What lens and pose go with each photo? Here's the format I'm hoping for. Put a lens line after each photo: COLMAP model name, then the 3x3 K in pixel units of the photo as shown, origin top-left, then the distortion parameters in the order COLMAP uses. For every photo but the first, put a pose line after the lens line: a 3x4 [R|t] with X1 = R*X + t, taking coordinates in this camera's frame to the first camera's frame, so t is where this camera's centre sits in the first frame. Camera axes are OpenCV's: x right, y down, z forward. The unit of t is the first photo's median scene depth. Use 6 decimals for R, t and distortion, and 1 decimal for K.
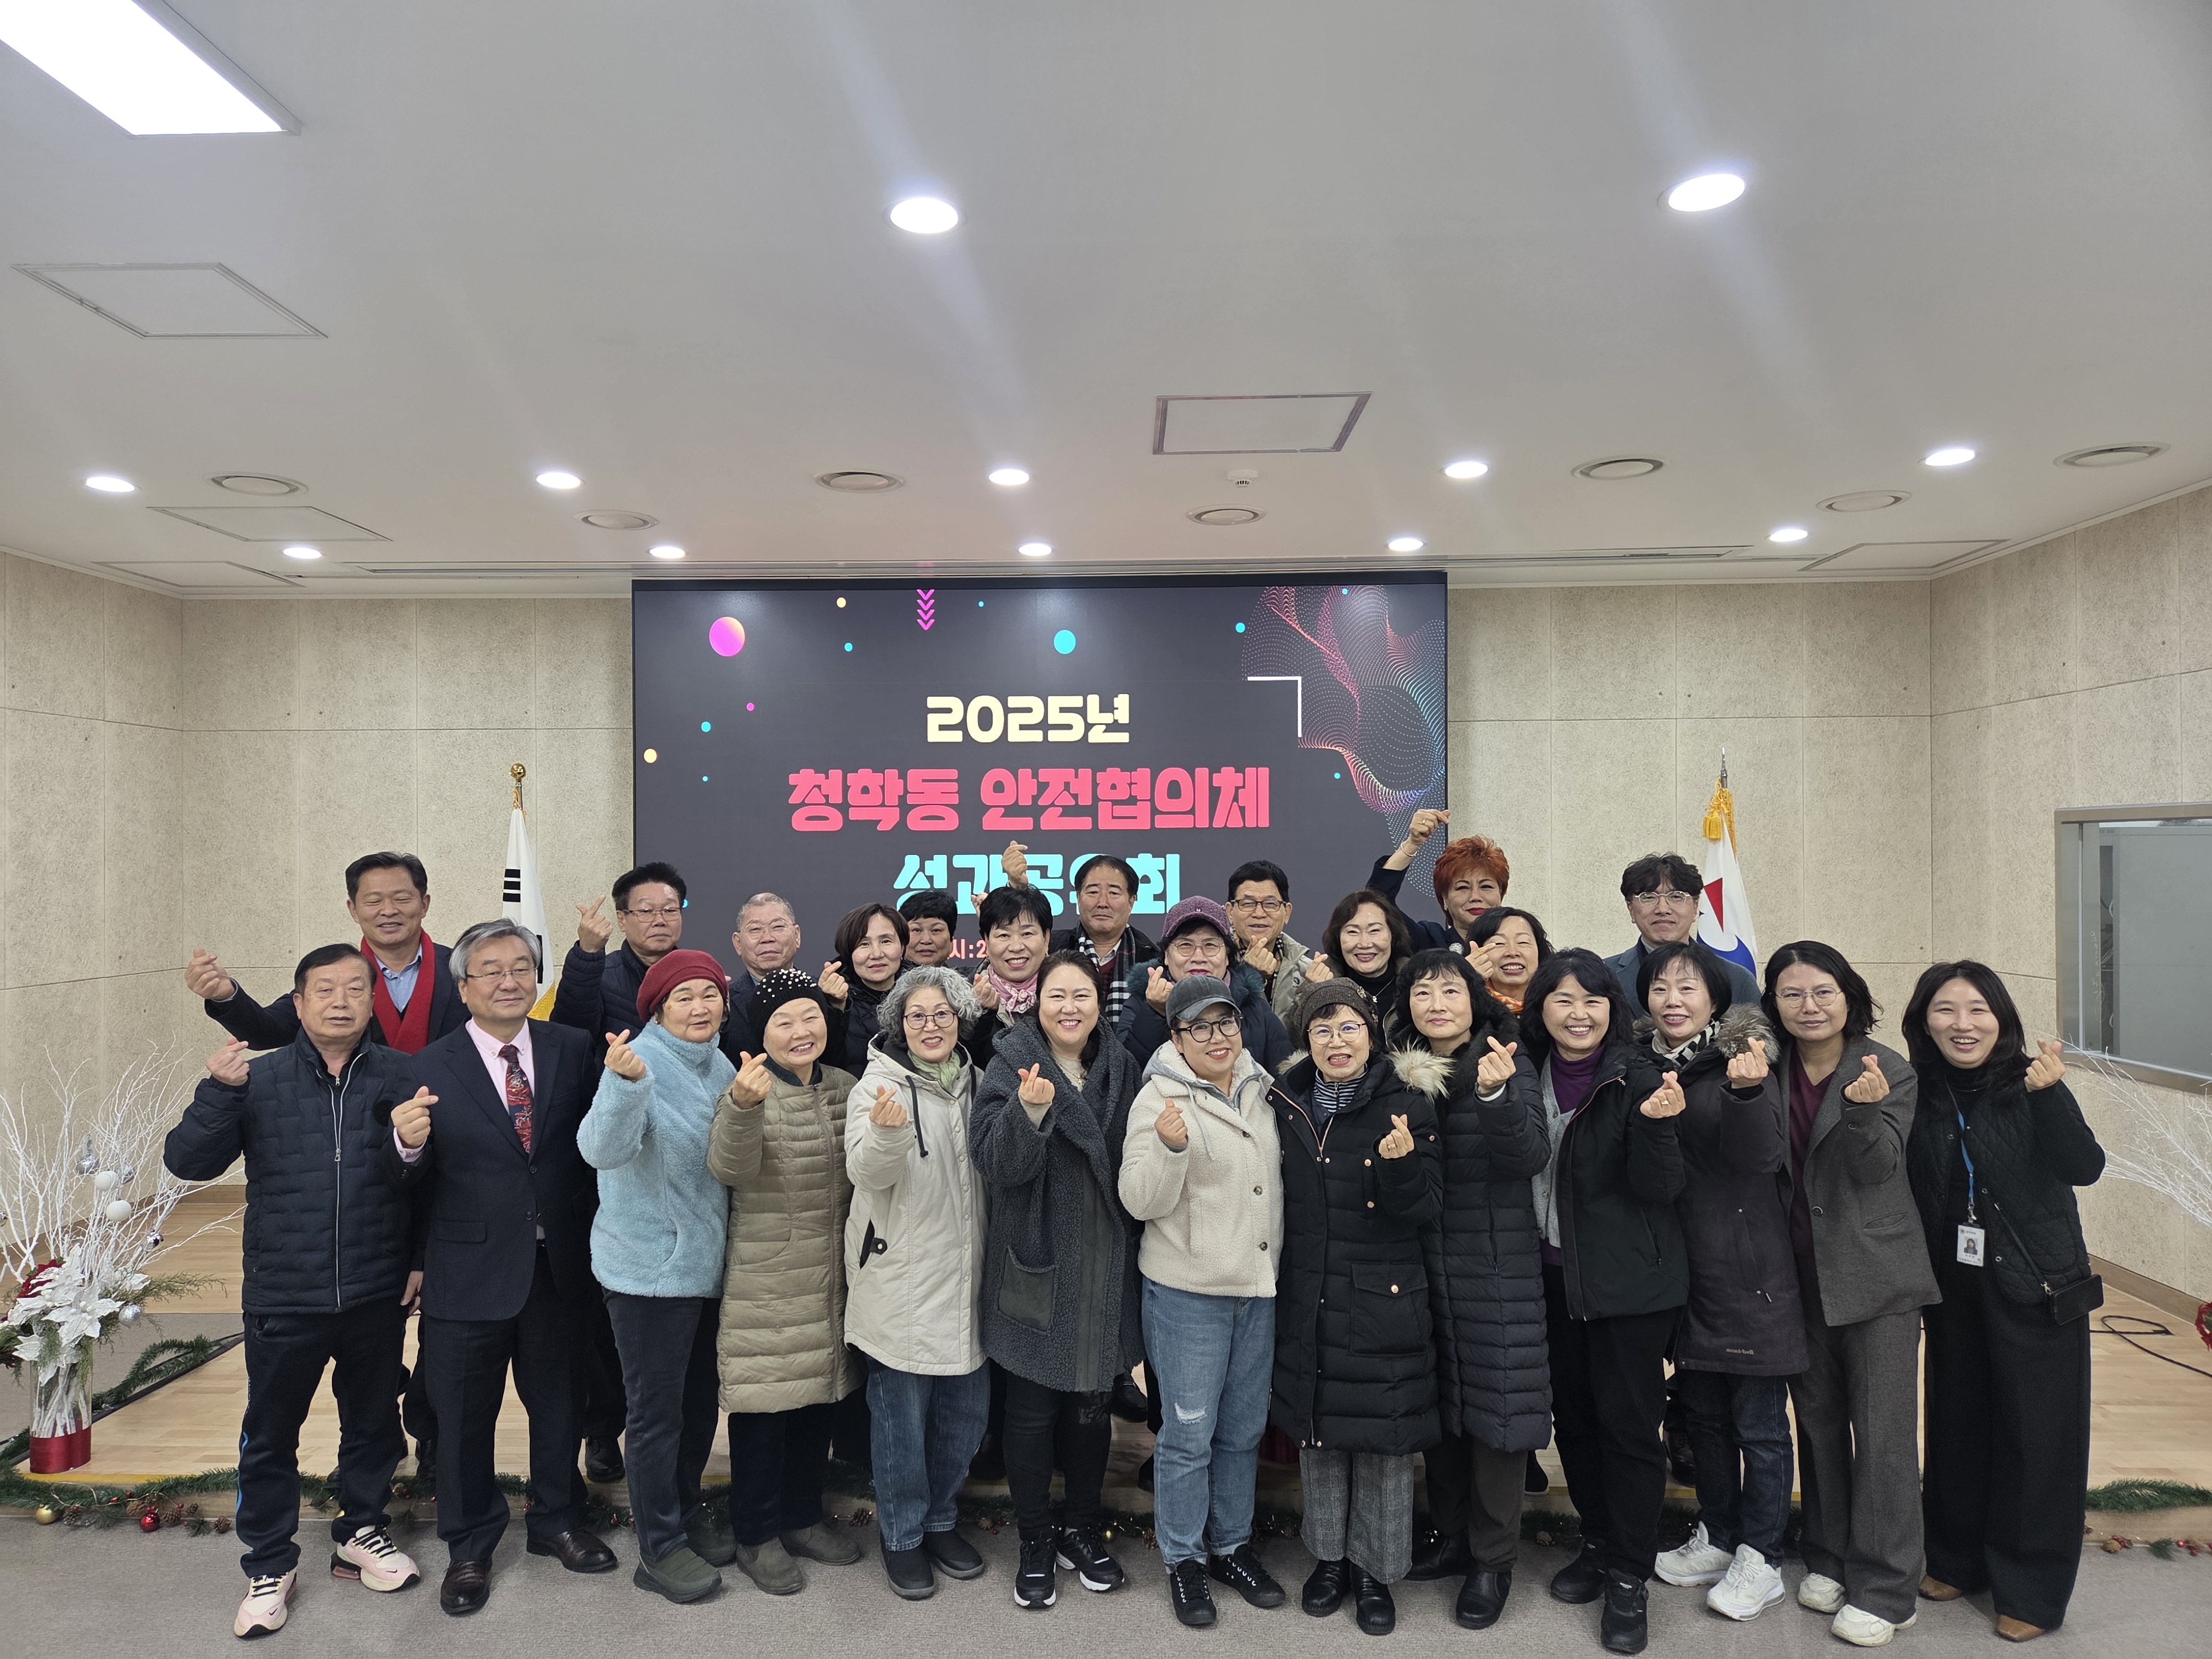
lens RADIAL K [[1495.1, 0, 1068.8], [0, 1495.1, 853.1], [0, 0, 1]] dist [0.077353, -0.068893]
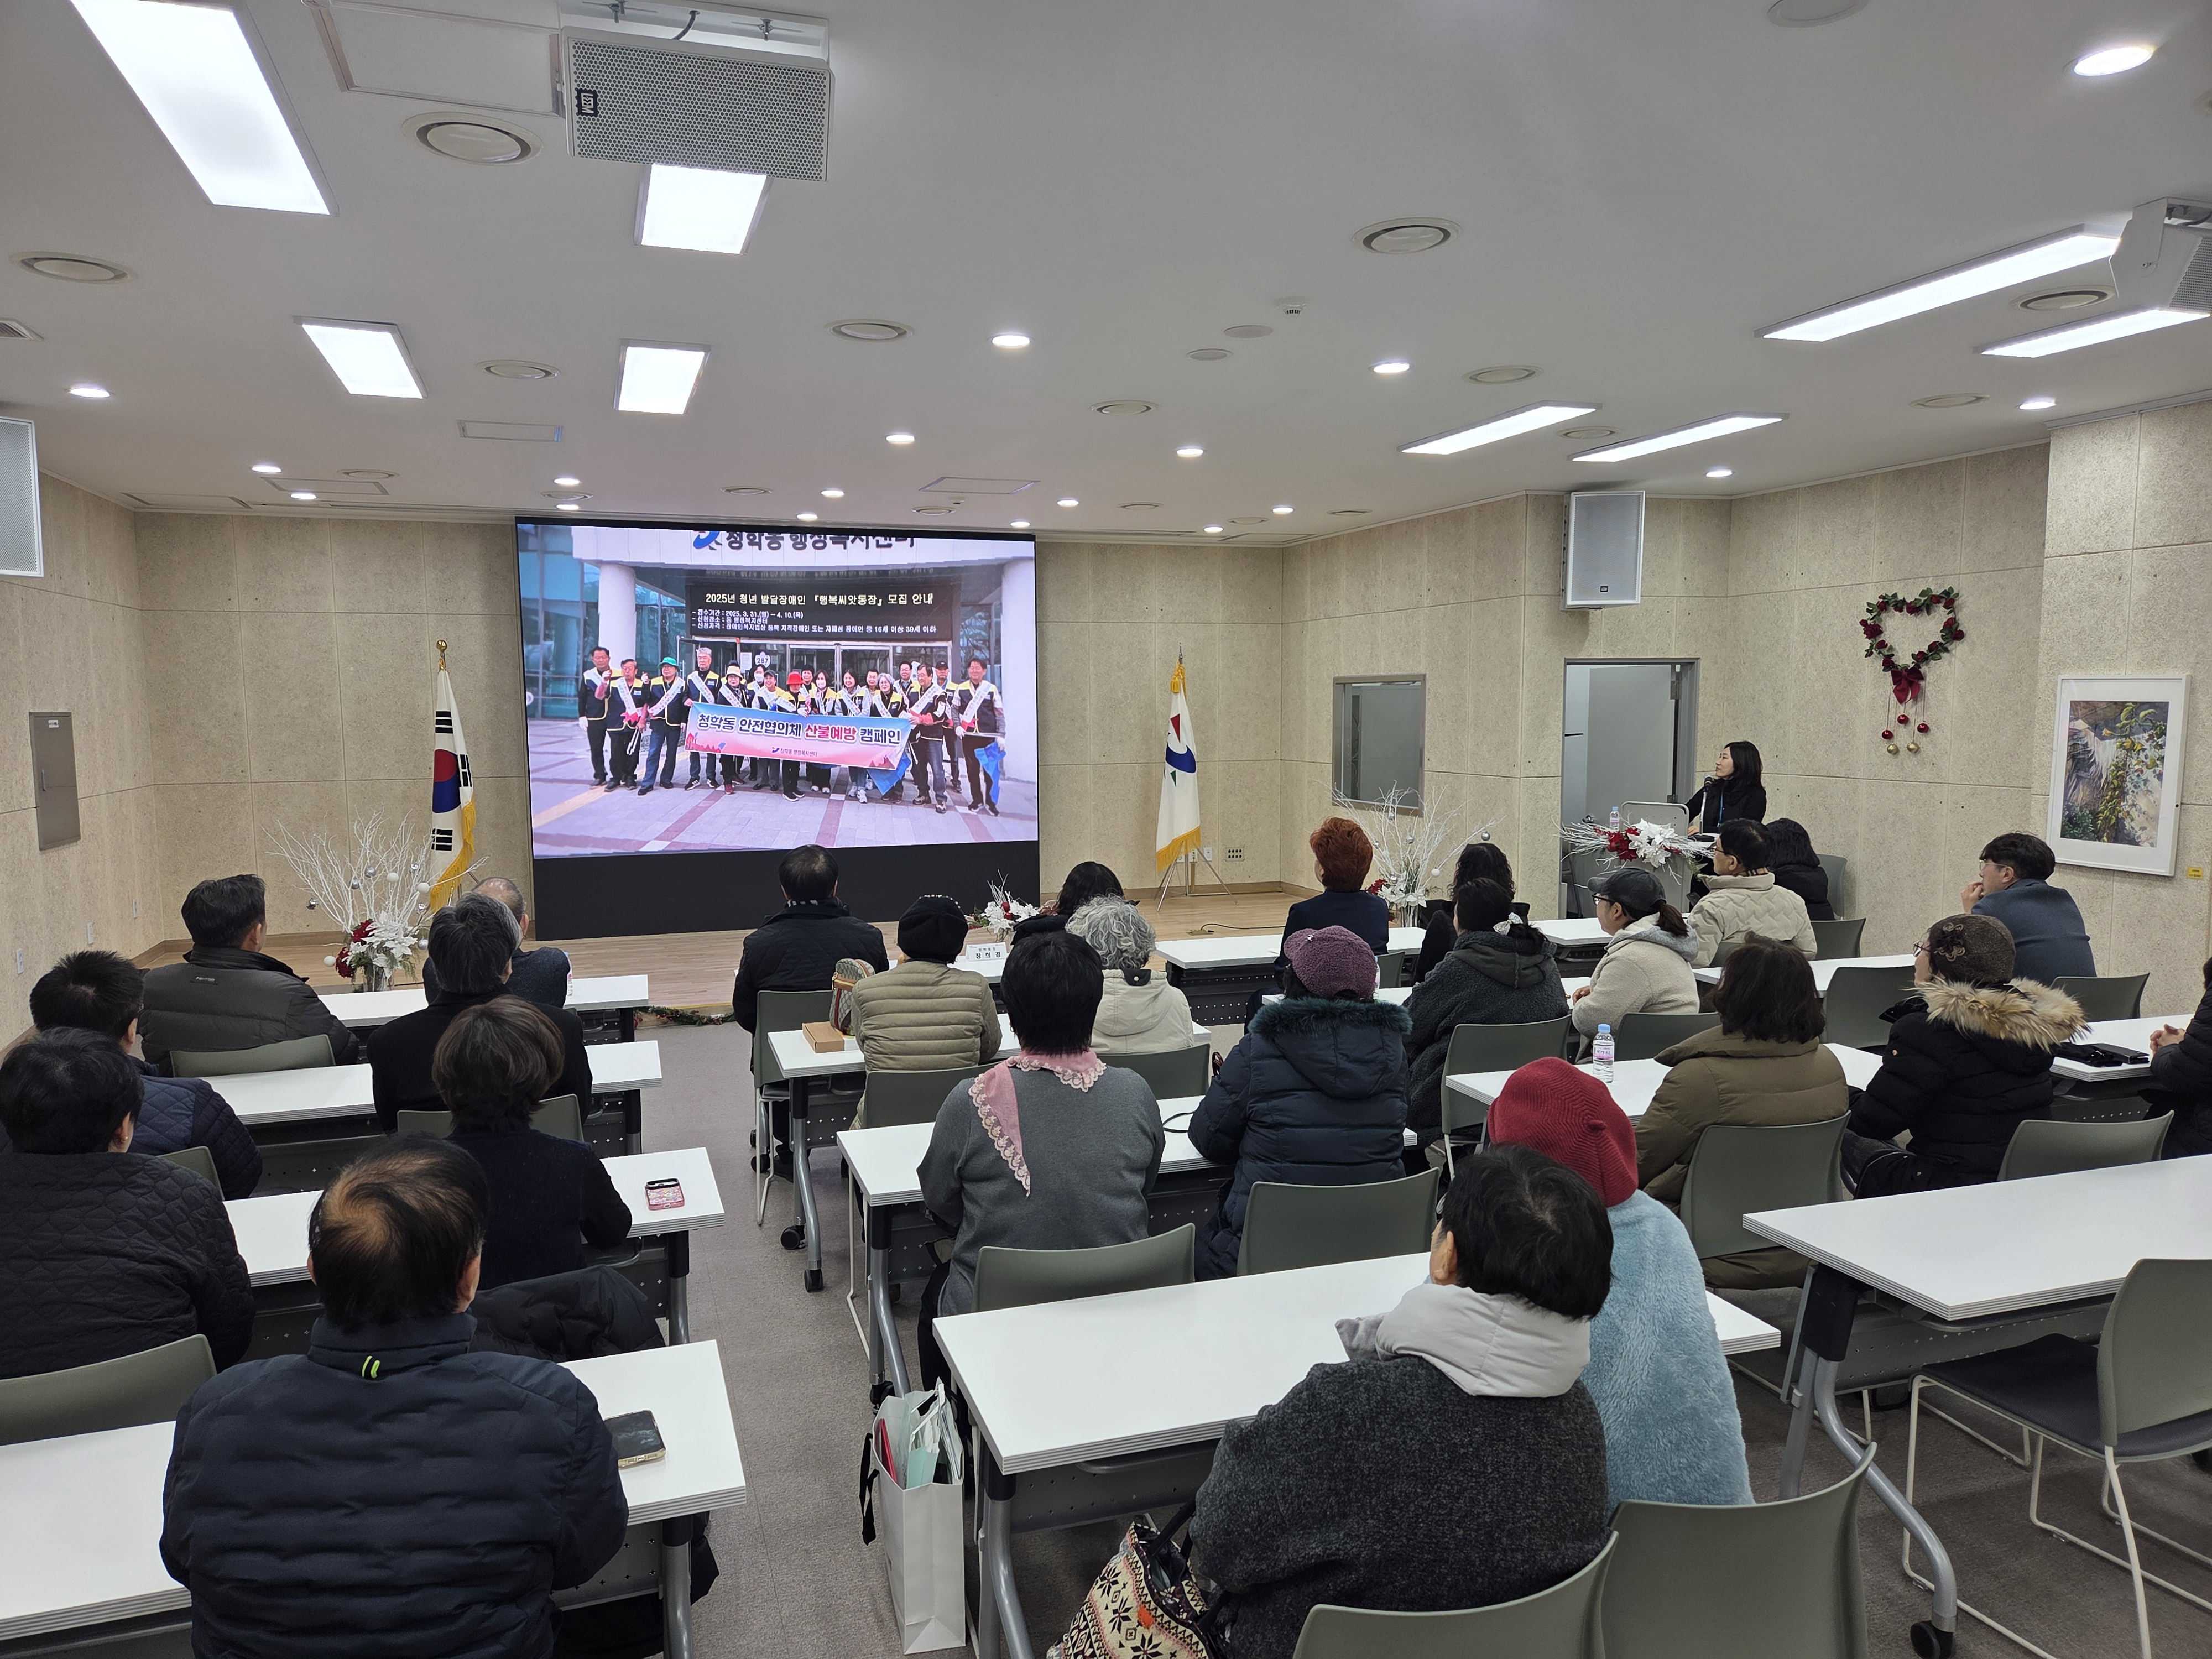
lens RADIAL K [[1495.1, 0, 1068.8], [0, 1495.1, 853.1], [0, 0, 1]] dist [0.077353, -0.068893]
pose [[0.938114, -0.037790, 0.344259, -0.307396], [0.003408, 0.994988, 0.099937, 0.002577], [-0.346310, -0.092579, 0.933541, -0.625797]]
